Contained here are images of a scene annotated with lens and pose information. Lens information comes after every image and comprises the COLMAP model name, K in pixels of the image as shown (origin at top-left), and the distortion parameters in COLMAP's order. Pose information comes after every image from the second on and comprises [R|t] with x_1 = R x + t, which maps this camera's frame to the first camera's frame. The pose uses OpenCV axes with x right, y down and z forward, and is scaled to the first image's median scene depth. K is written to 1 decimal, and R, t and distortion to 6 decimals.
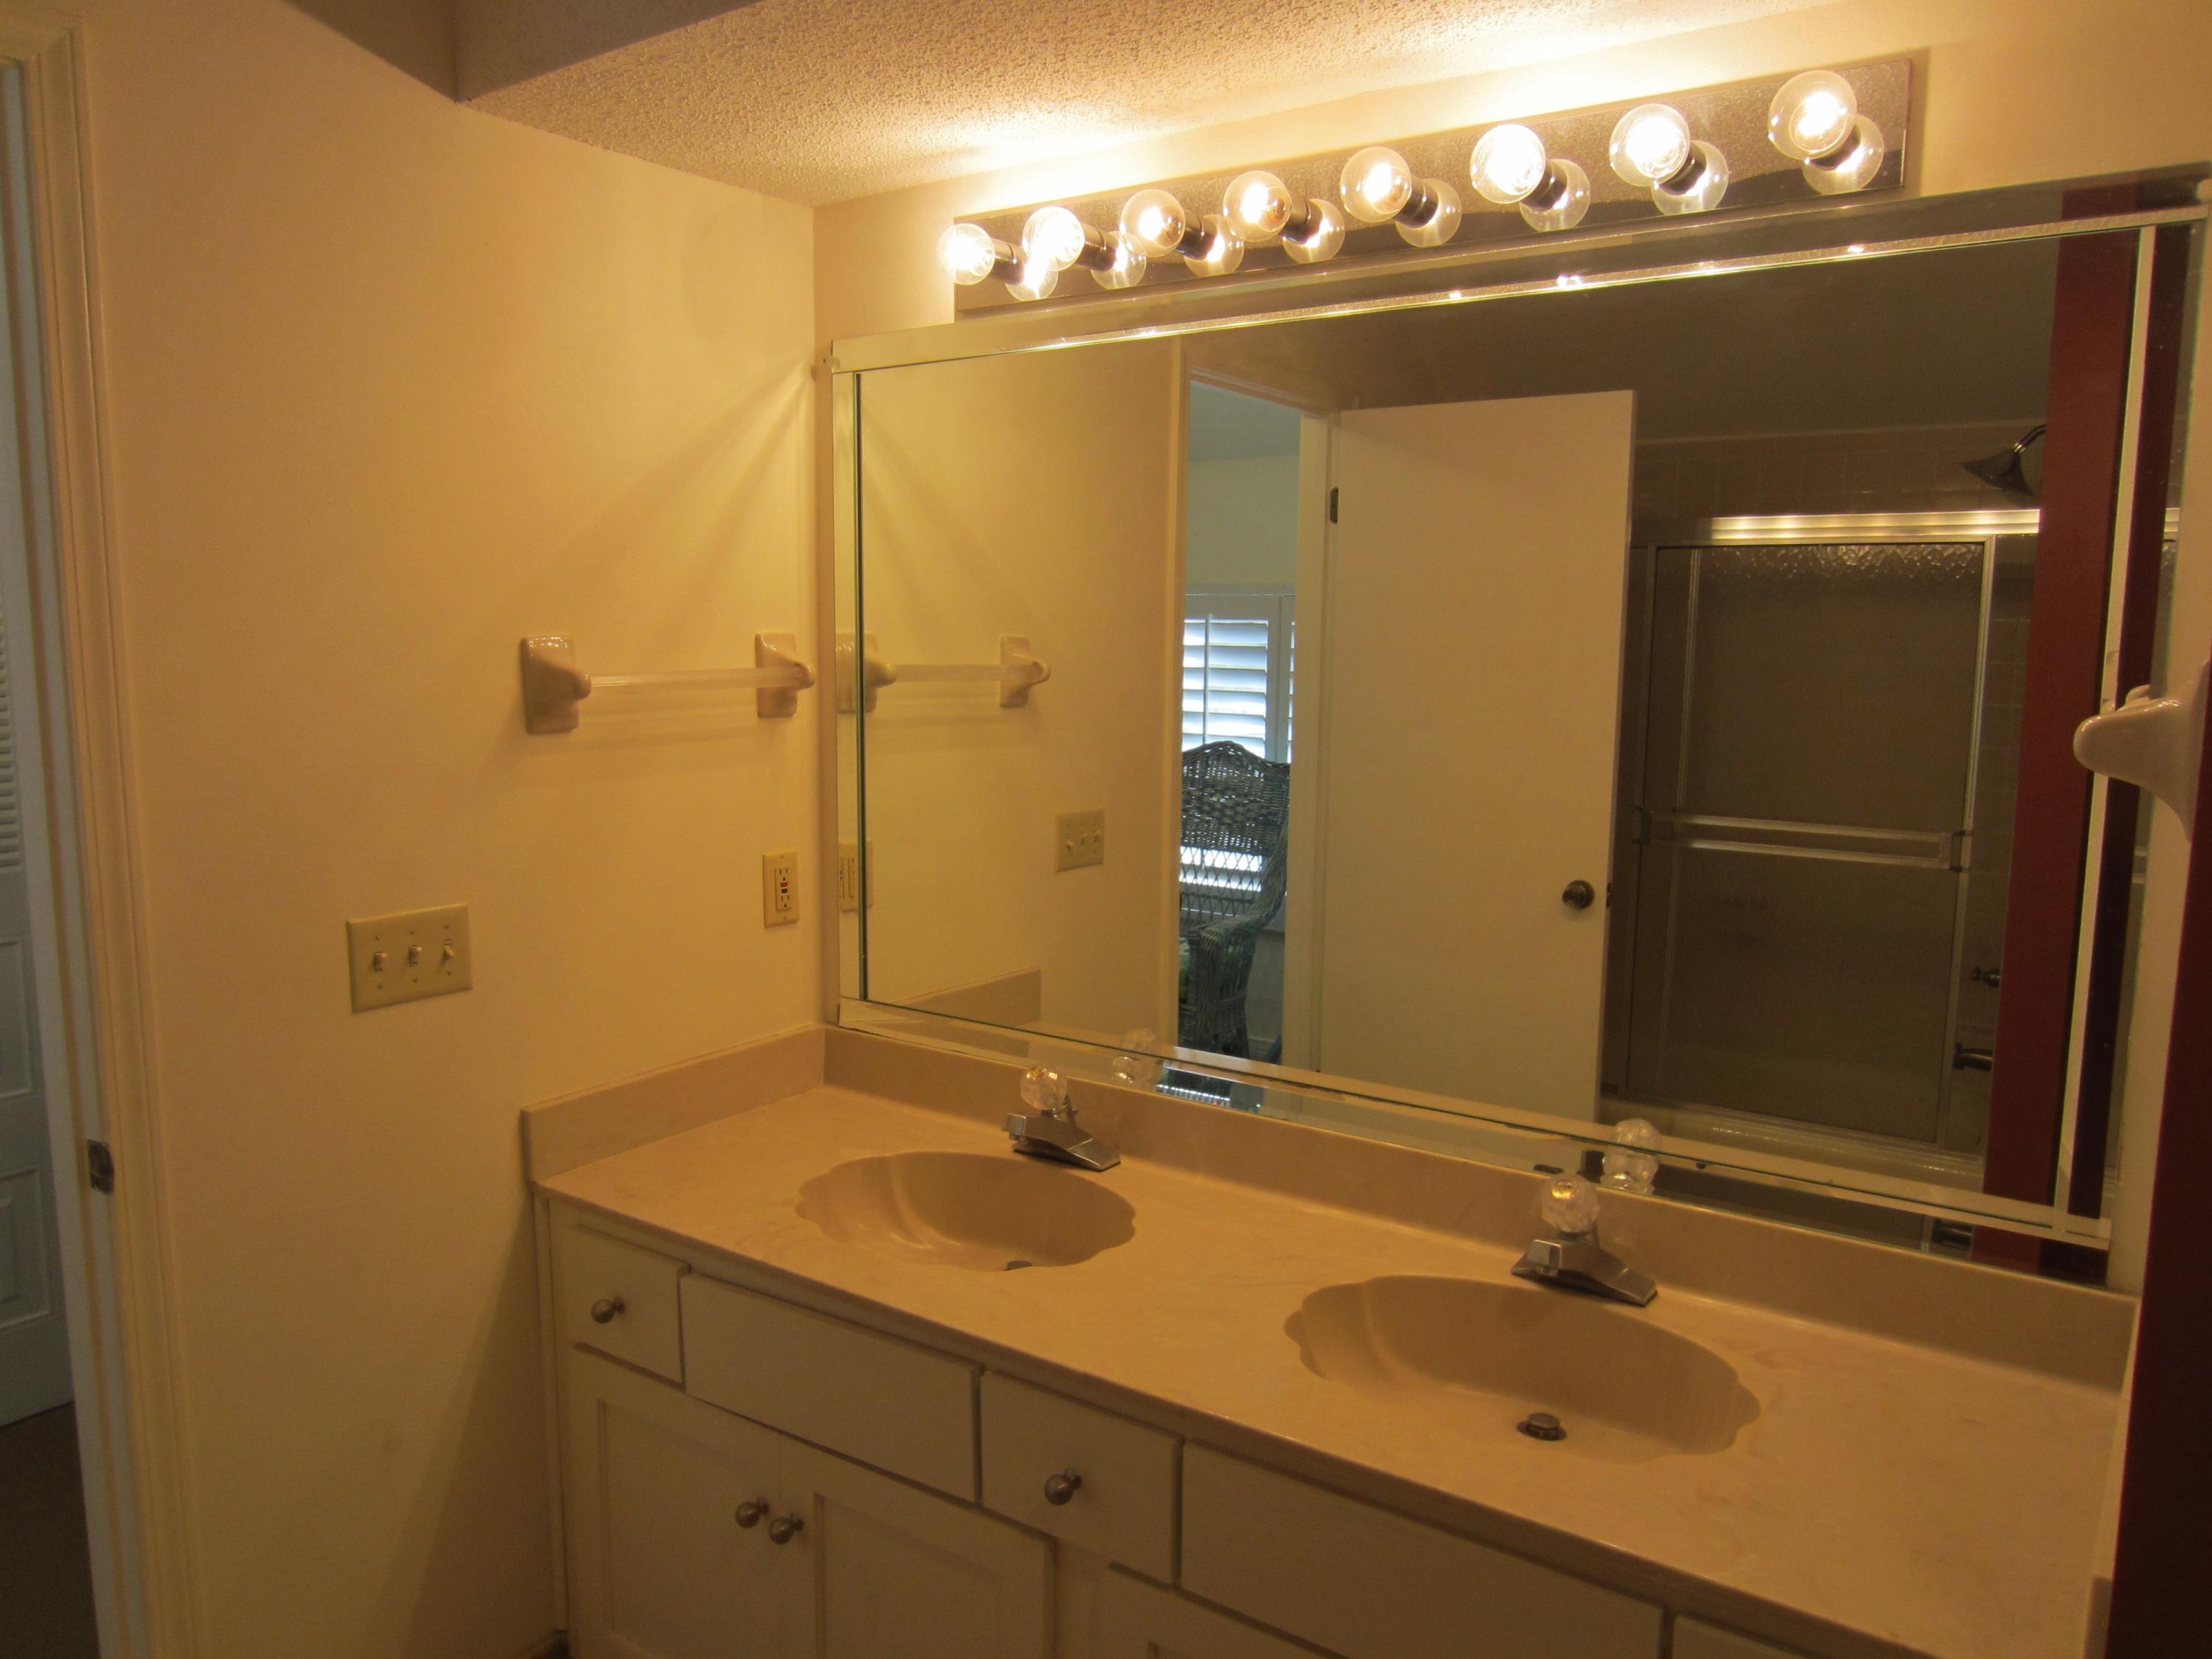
lens RADIAL K [[1585.5, 0, 1106.0], [0, 1585.5, 829.5], [0, 0, 1]] dist [-0.027895, 0.002079]
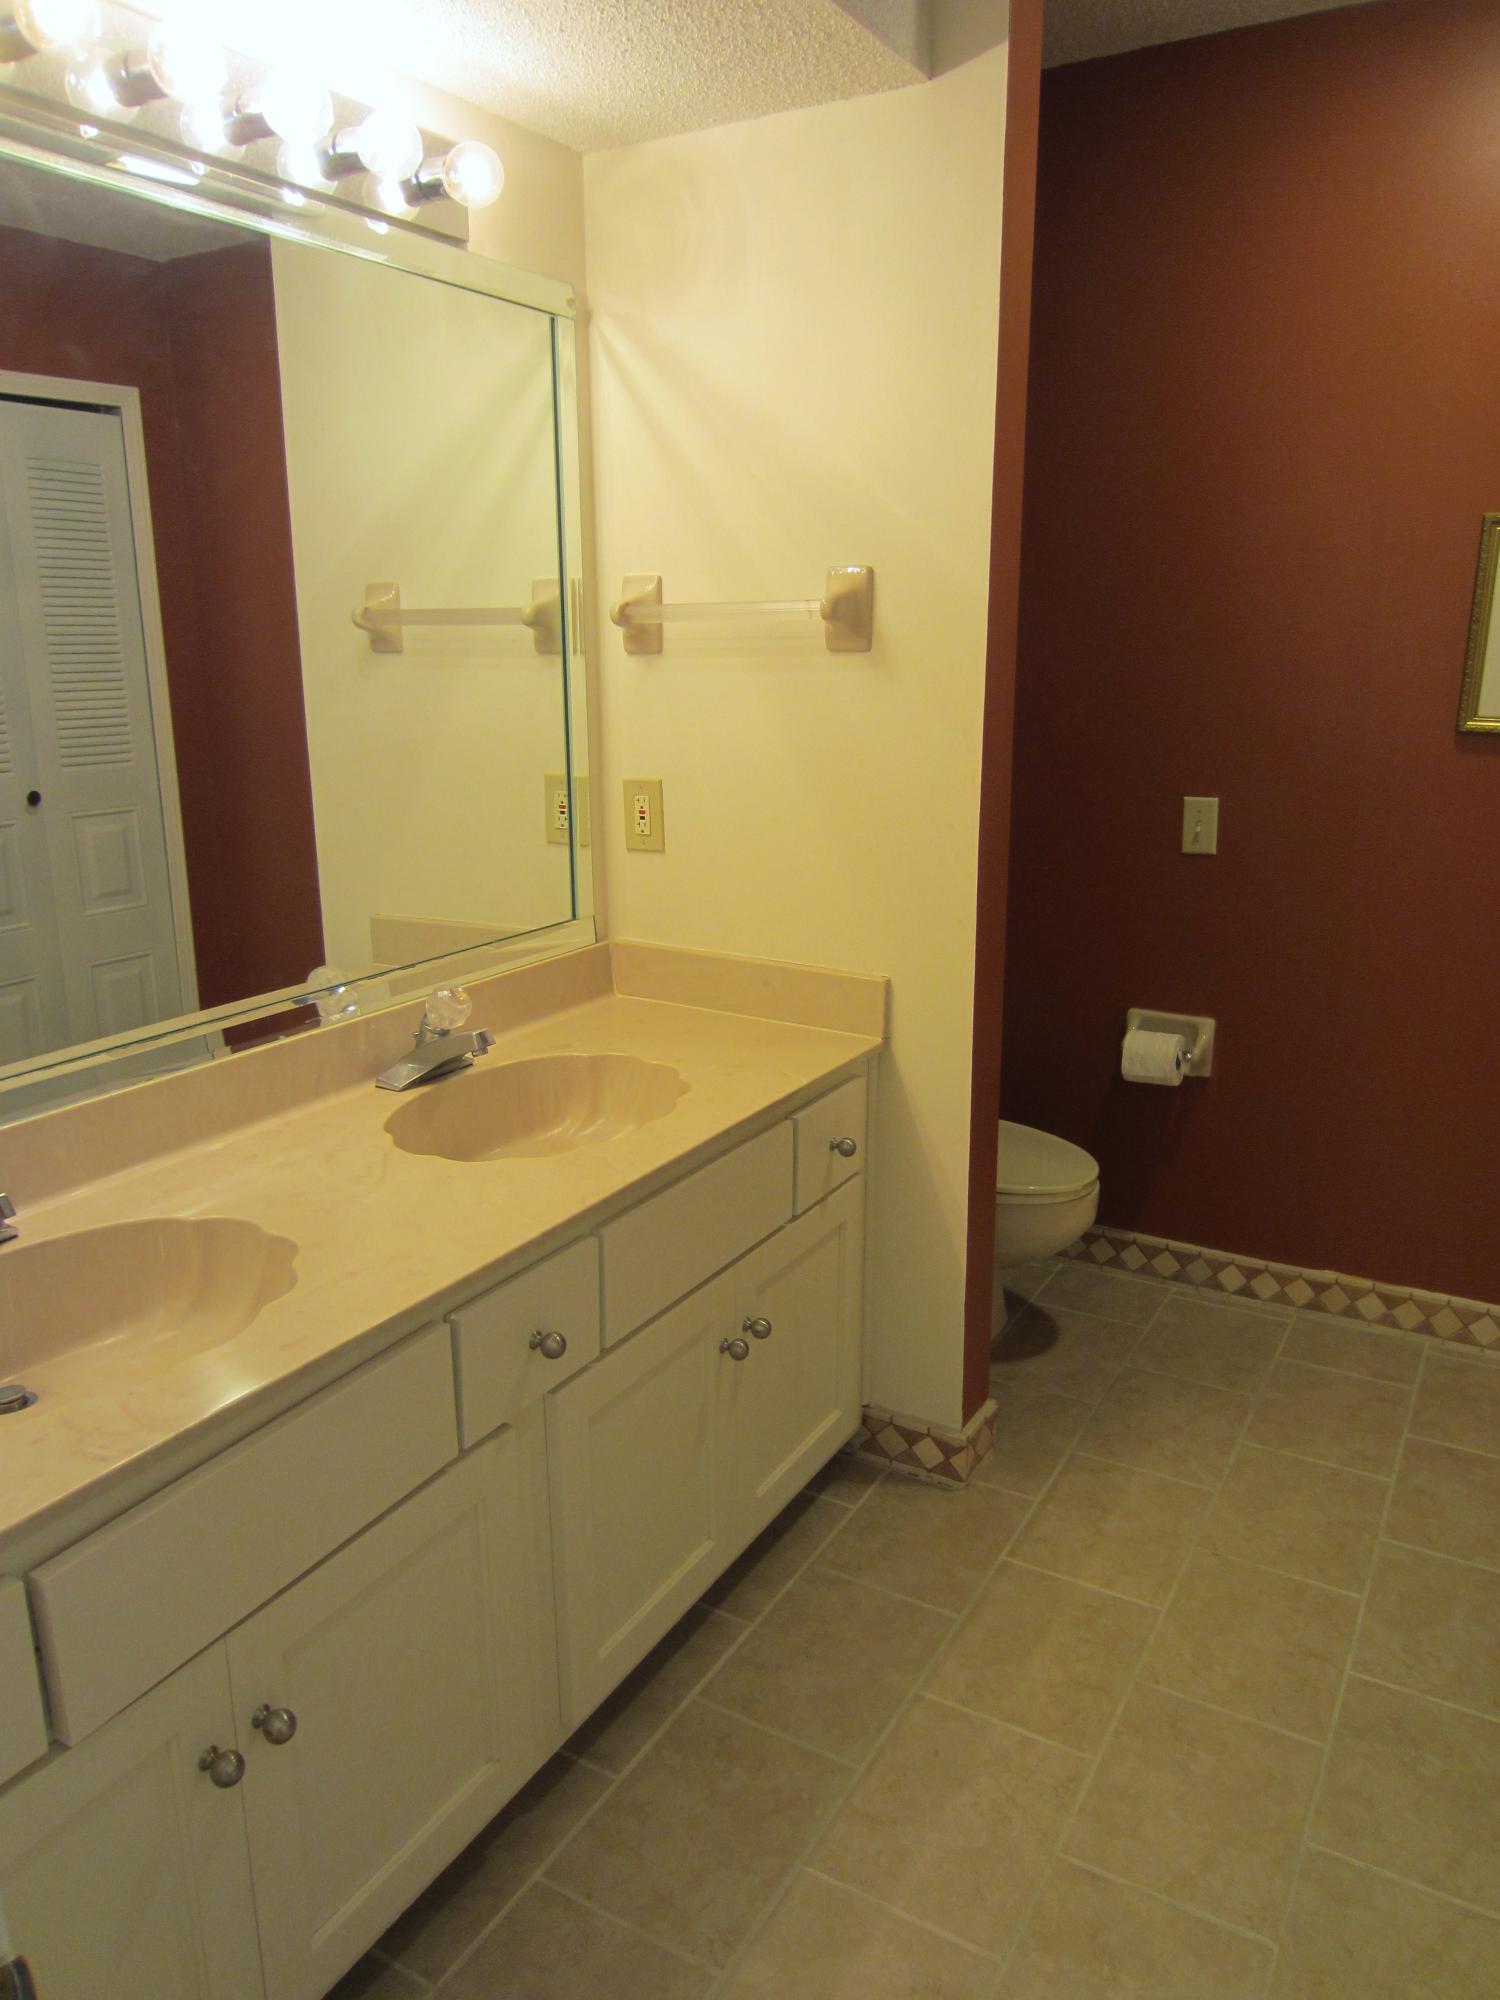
lens RADIAL K [[1433.5, 0, 750.0], [0, 1433.5, 1000.0], [0, 0, 1]] dist [-0.027895, 0.002079]
pose [[-0.088113, -0.260607, 0.961416, -0.881177], [0.122890, 0.954953, 0.270118, -0.062540], [-0.988501, 0.141949, -0.052118, 0.815650]]
